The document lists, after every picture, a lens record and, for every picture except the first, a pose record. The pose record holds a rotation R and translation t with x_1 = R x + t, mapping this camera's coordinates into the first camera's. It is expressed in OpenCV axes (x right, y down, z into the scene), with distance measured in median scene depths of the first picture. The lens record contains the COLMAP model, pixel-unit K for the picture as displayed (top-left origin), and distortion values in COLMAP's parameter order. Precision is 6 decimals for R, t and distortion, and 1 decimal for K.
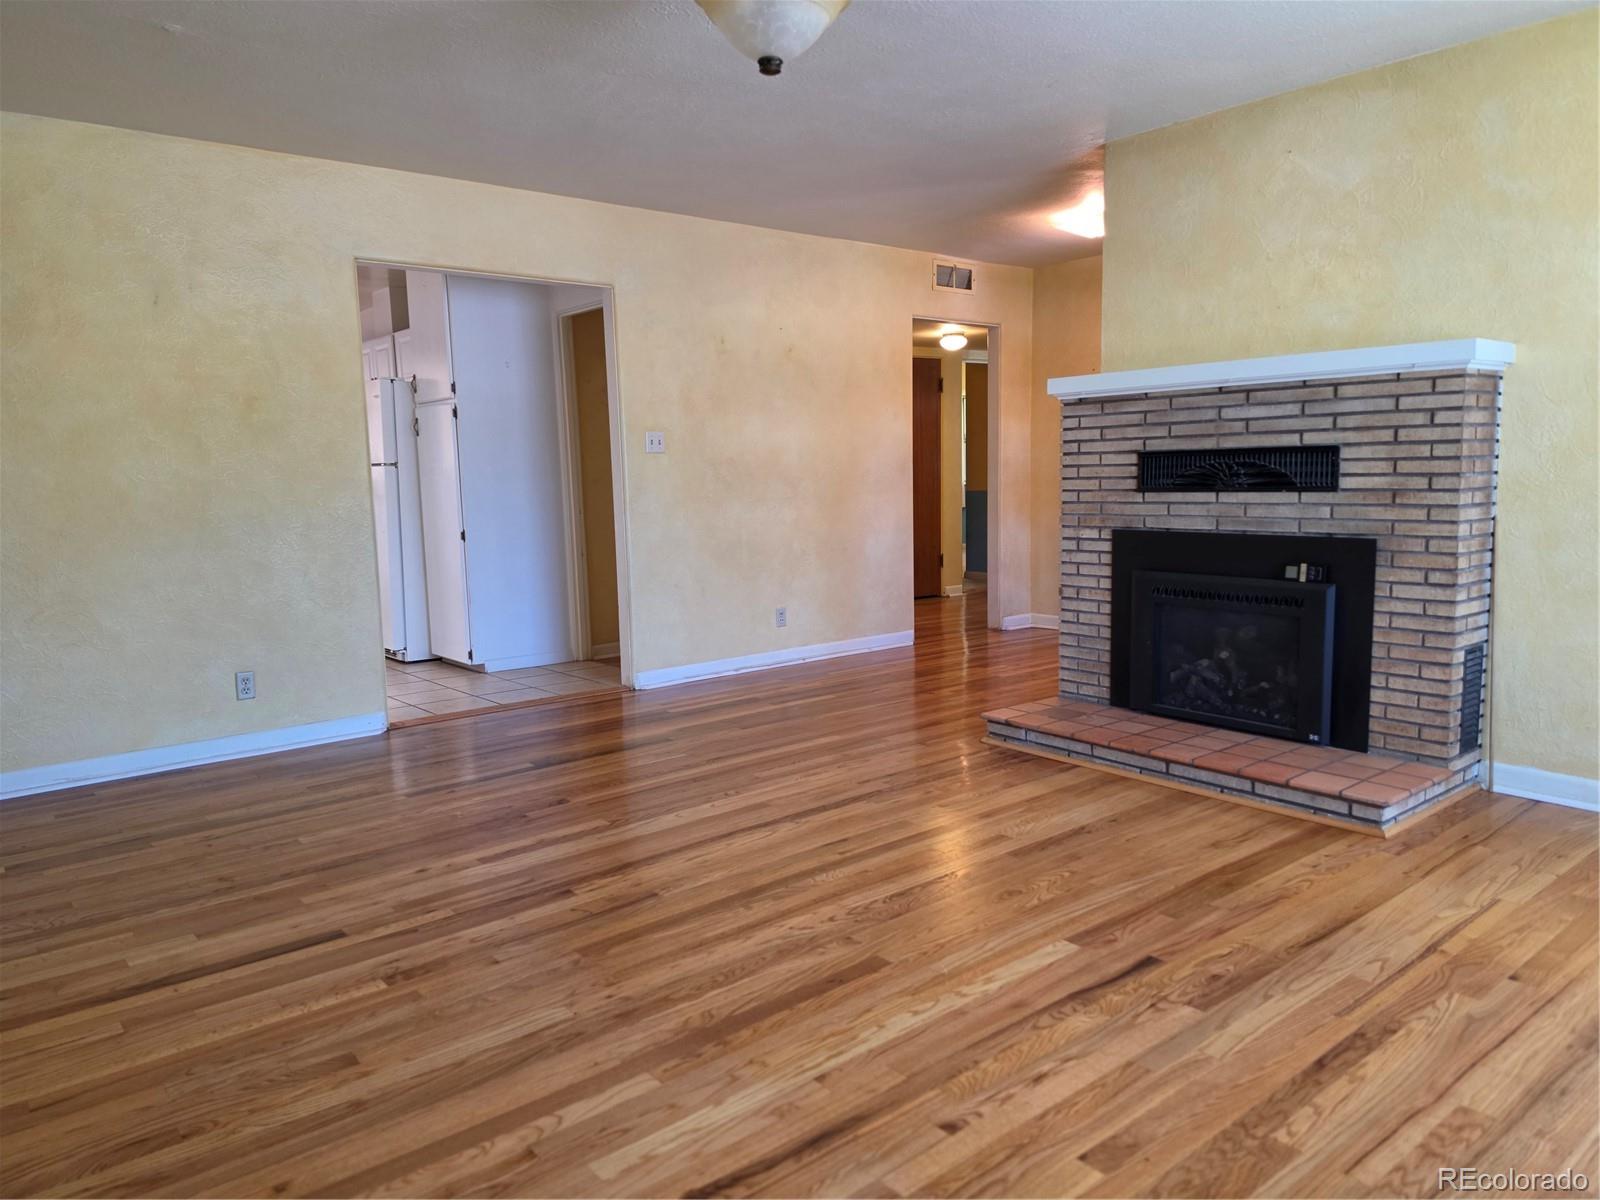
lens RADIAL K [[1116.1, 0, 810.8], [0, 1116.1, 603.2], [0, 0, 1]] dist [0.066895, -0.081935]
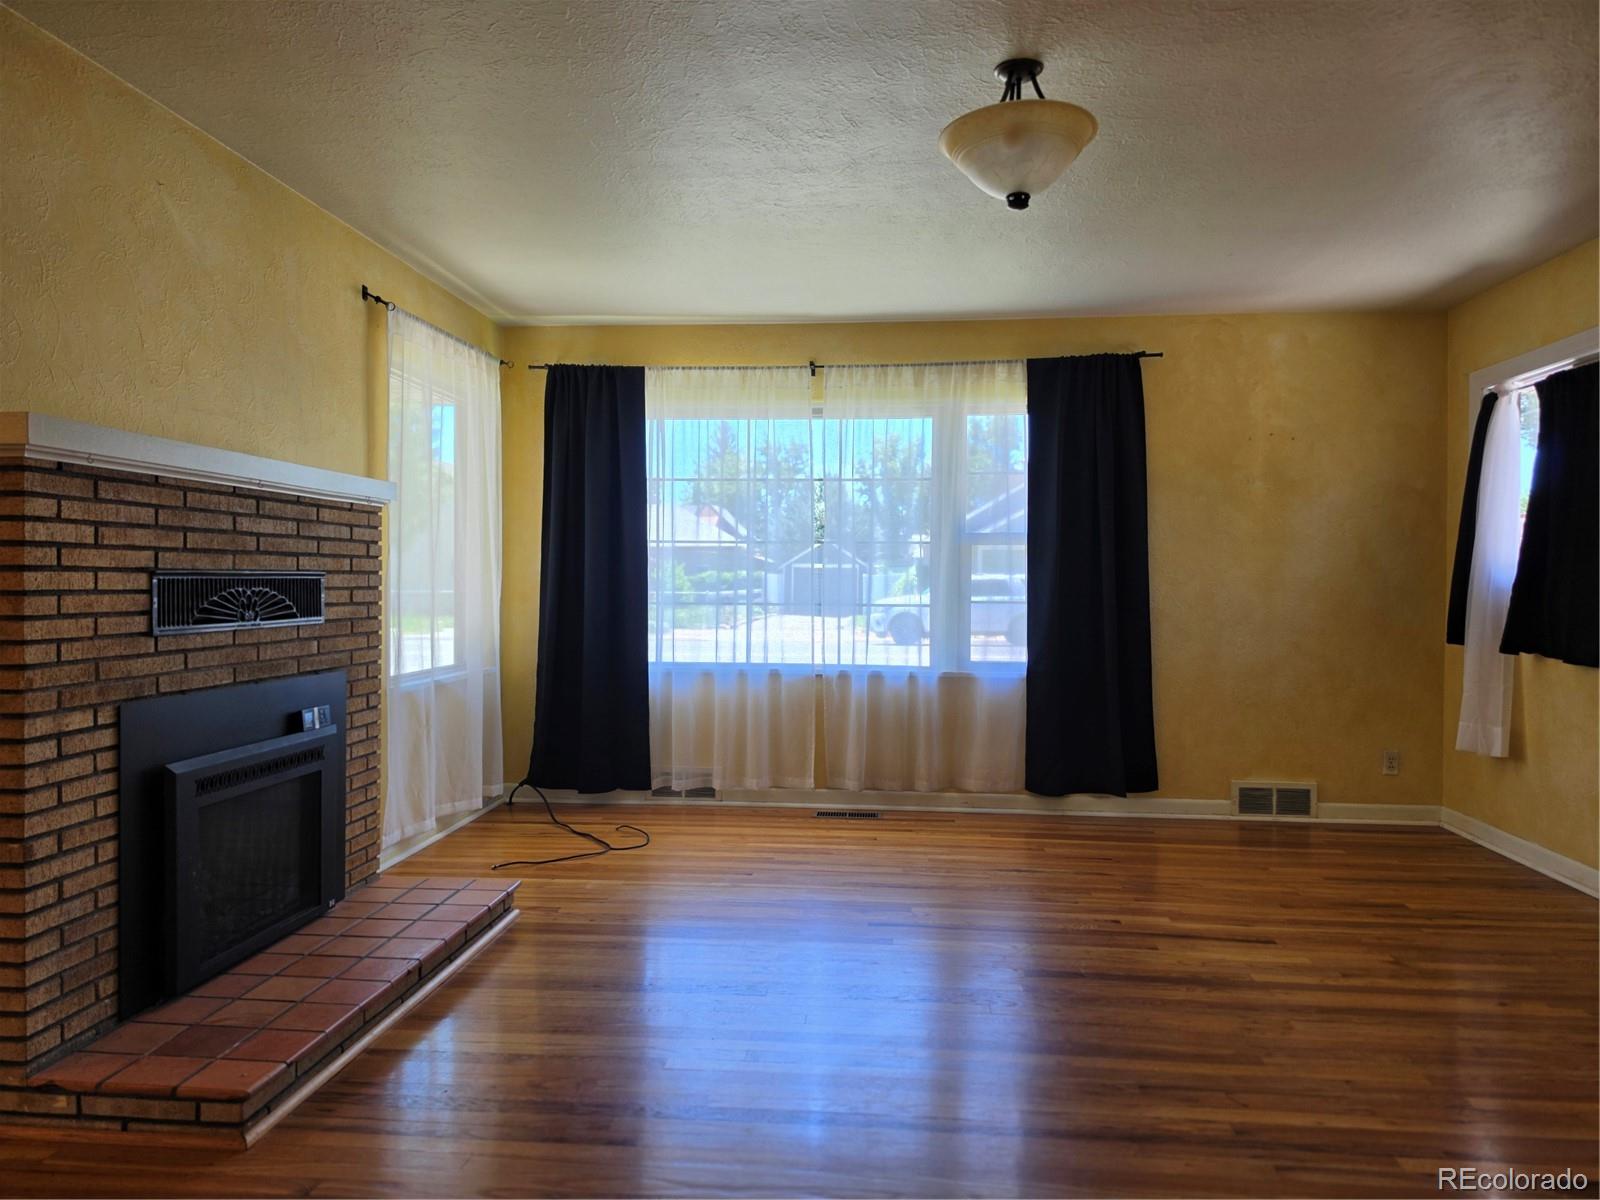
lens RADIAL K [[1116.1, 0, 797.7], [0, 1116.1, 590.1], [0, 0, 1]] dist [0.066895, -0.081935]
pose [[-0.710946, 0.012836, 0.703129, -0.378778], [0.096477, 0.992160, 0.079437, -0.137815], [-0.696597, 0.124311, -0.706611, 1.178490]]
